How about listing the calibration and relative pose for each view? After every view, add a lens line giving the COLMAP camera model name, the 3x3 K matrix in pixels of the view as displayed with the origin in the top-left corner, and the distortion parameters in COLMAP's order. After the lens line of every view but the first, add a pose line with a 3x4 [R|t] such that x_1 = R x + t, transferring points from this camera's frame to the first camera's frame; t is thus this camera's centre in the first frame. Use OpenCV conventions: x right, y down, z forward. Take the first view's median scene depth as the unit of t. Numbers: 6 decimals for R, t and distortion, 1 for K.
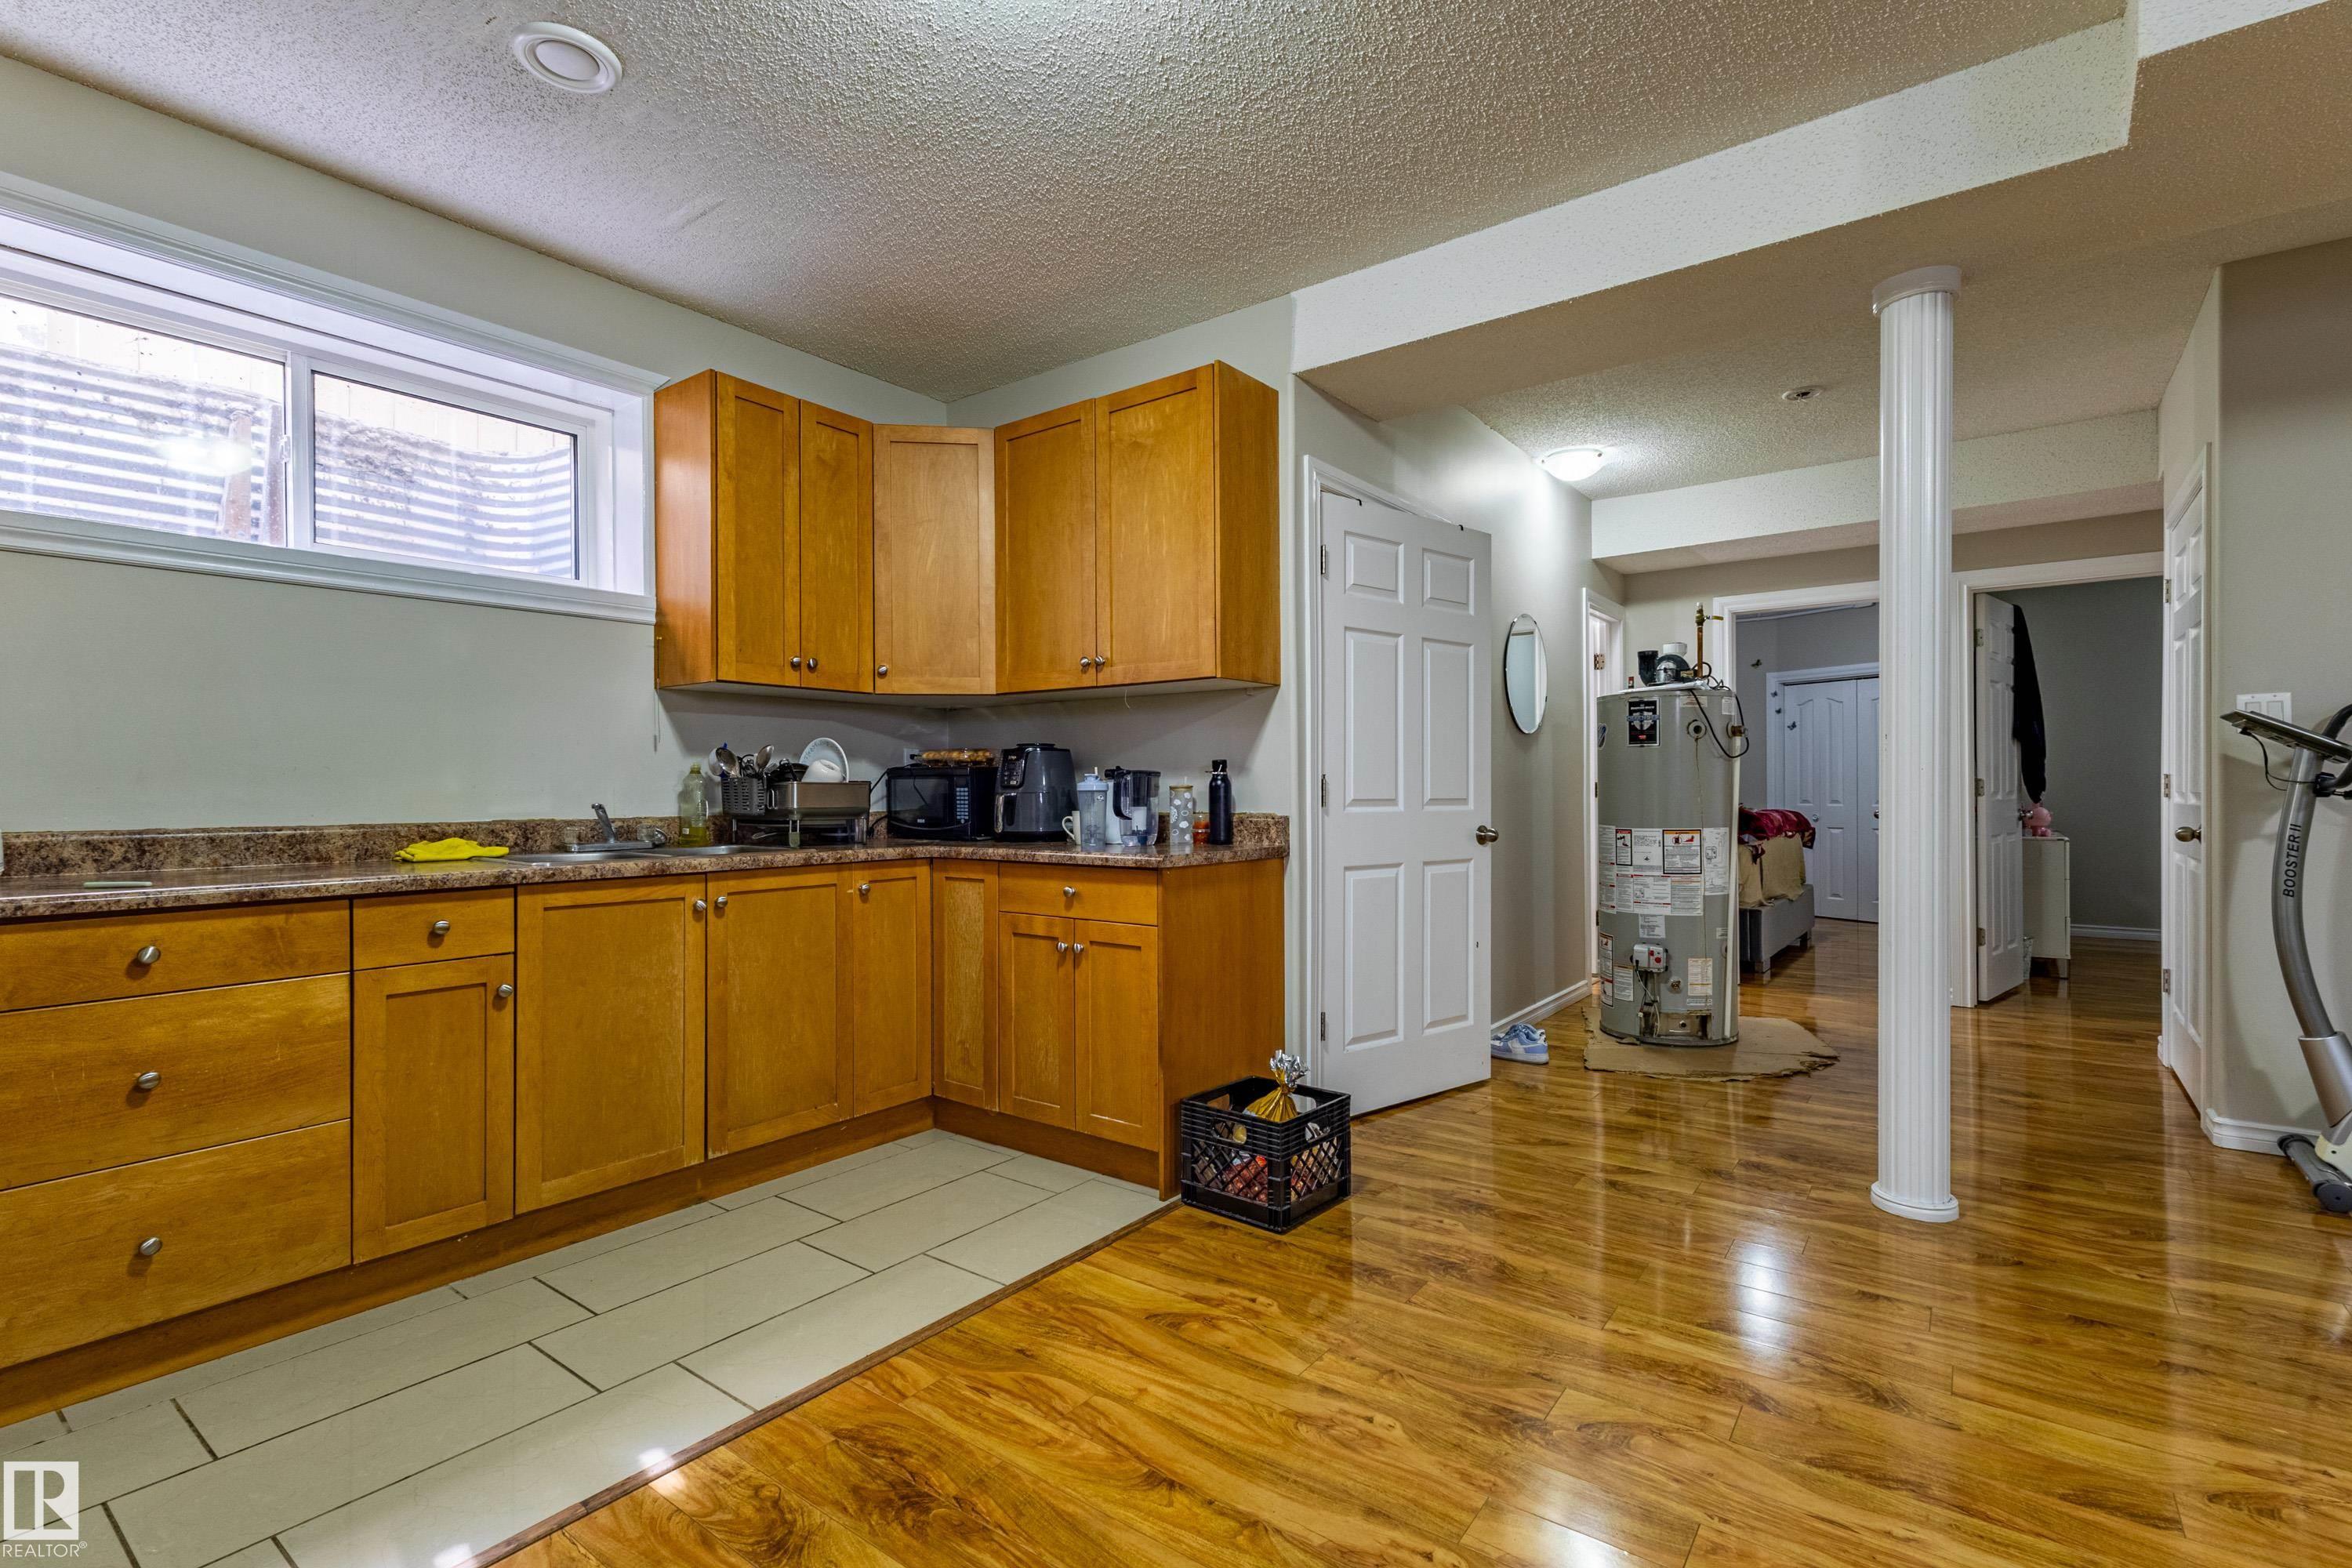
lens RADIAL K [[1089.1, 0, 1231.2], [0, 1089.1, 788.1], [0, 0, 1]] dist [0.000967, -0.000249]
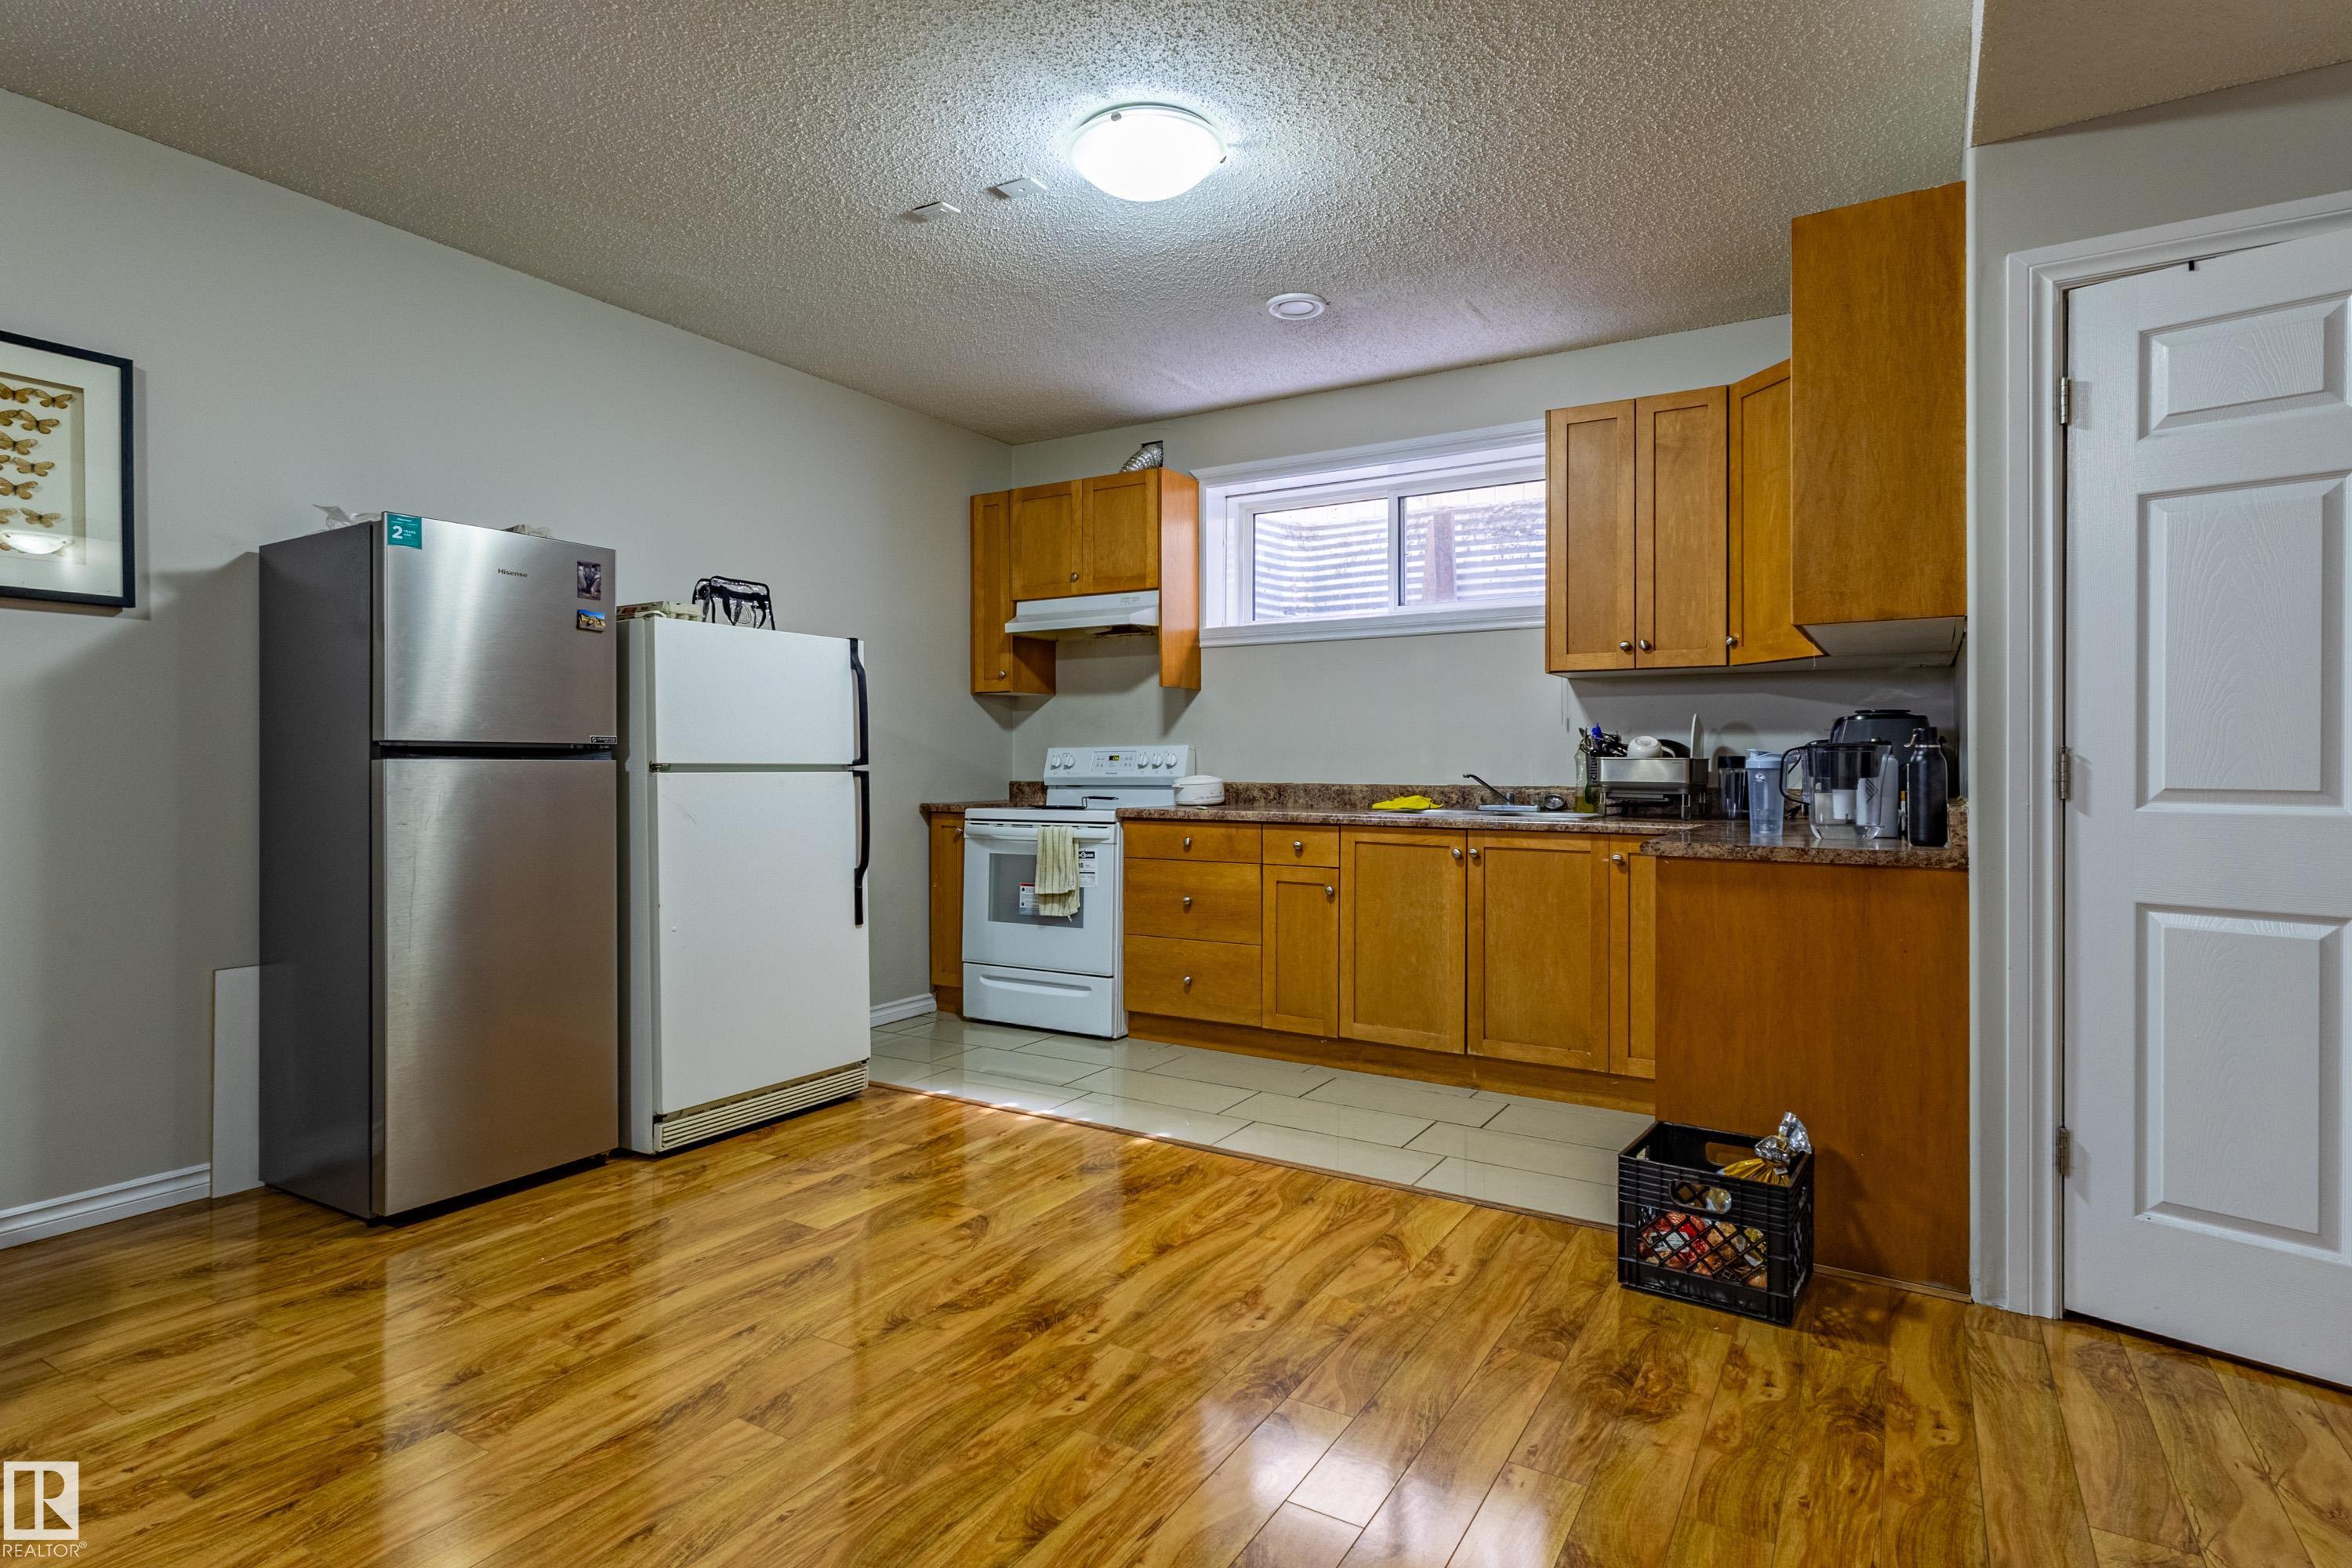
lens RADIAL K [[1203.9, 0, 1103.1], [0, 1203.9, 757.7], [0, 0, 1]] dist [-0.000483, 0.000363]
pose [[0.041000, 0.001799, -0.999158, 0.998641], [-0.001798, 0.999997, 0.001727, -0.008362], [0.999158, 0.001726, 0.041004, 0.564641]]
